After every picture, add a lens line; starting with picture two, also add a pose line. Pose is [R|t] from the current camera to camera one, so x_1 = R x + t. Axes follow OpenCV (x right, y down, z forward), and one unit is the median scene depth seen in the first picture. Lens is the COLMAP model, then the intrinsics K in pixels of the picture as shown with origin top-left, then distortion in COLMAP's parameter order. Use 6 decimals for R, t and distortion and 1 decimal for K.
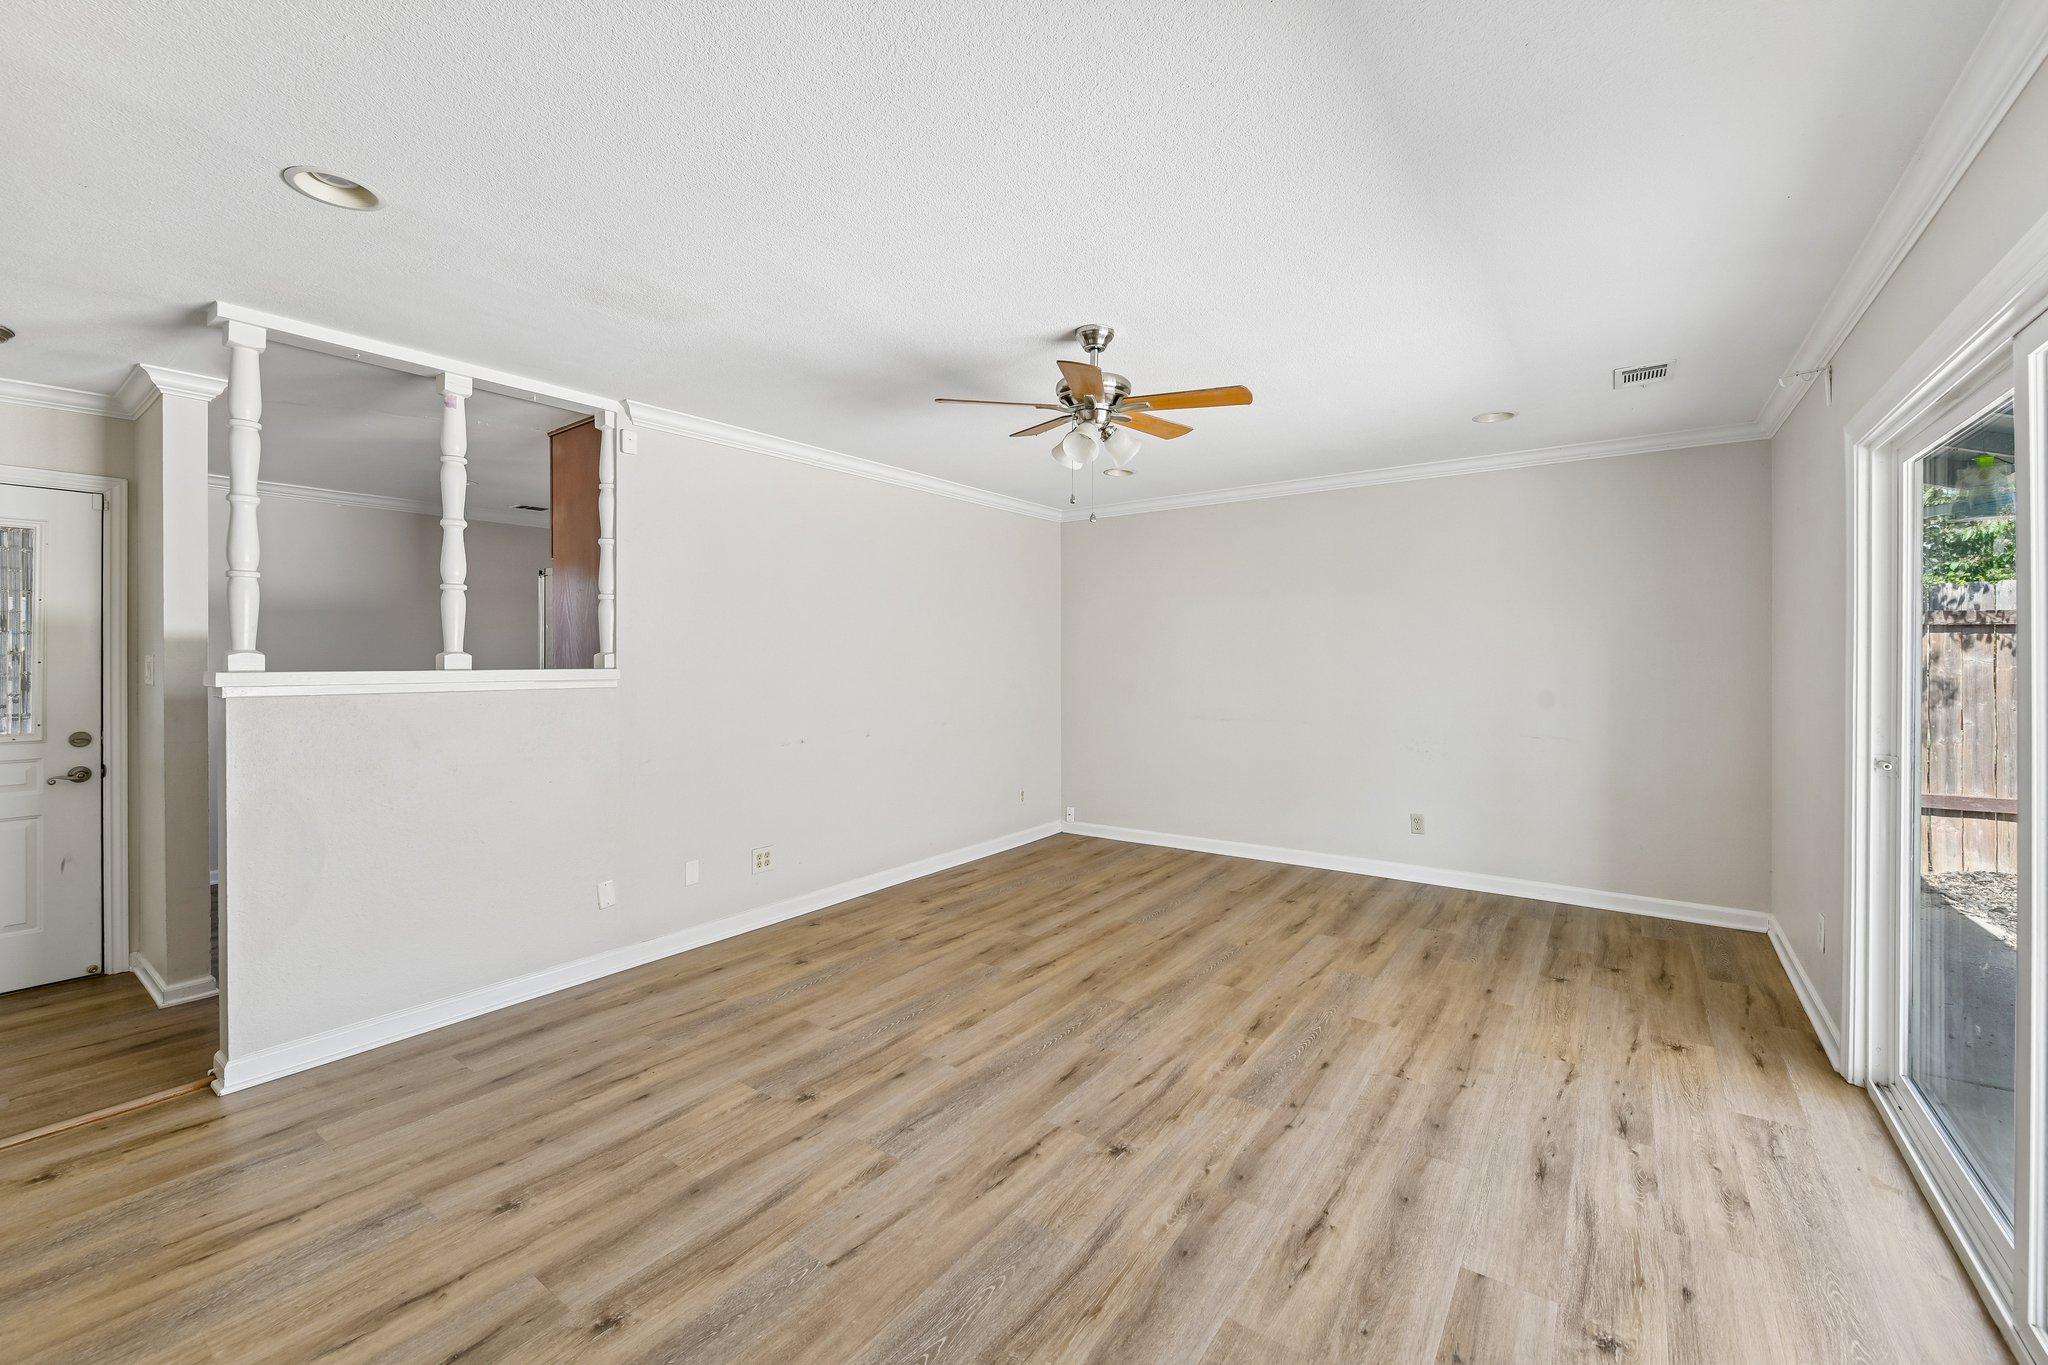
lens RADIAL K [[825.3, 0, 1037.4], [0, 825.3, 647.9], [0, 0, 1]] dist [-0.010739, -0.000492]
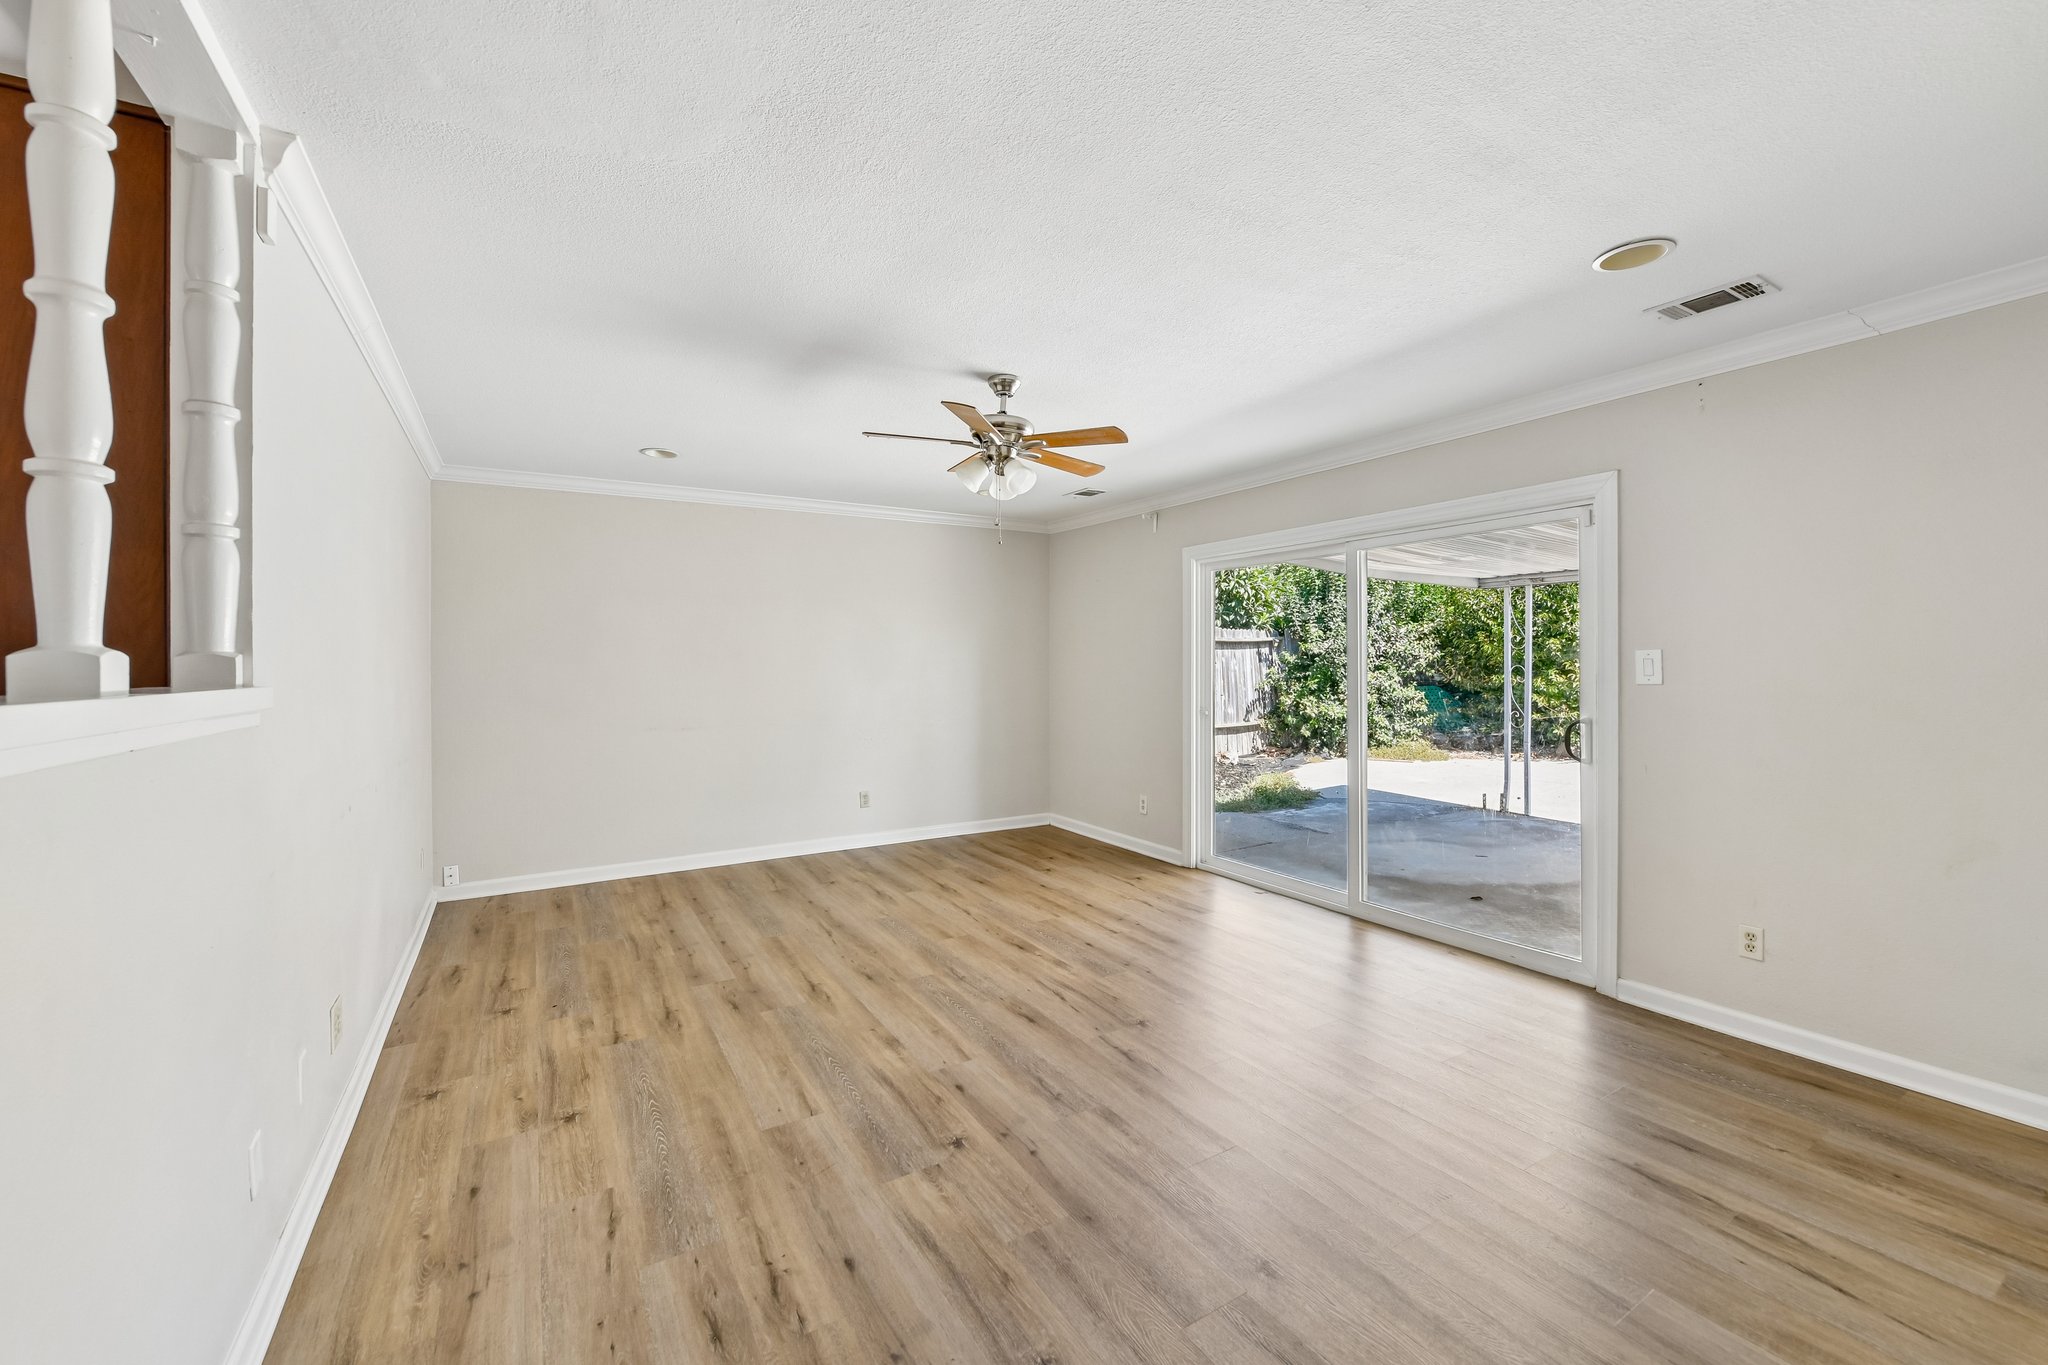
lens RADIAL K [[825.3, 0, 1037.4], [0, 825.3, 647.9], [0, 0, 1]] dist [-0.010739, -0.000492]
pose [[0.385937, 0.014316, 0.922414, -0.826037], [-0.004312, 0.999897, -0.013715, 0.007921], [-0.922515, 0.001315, 0.385959, 0.426008]]
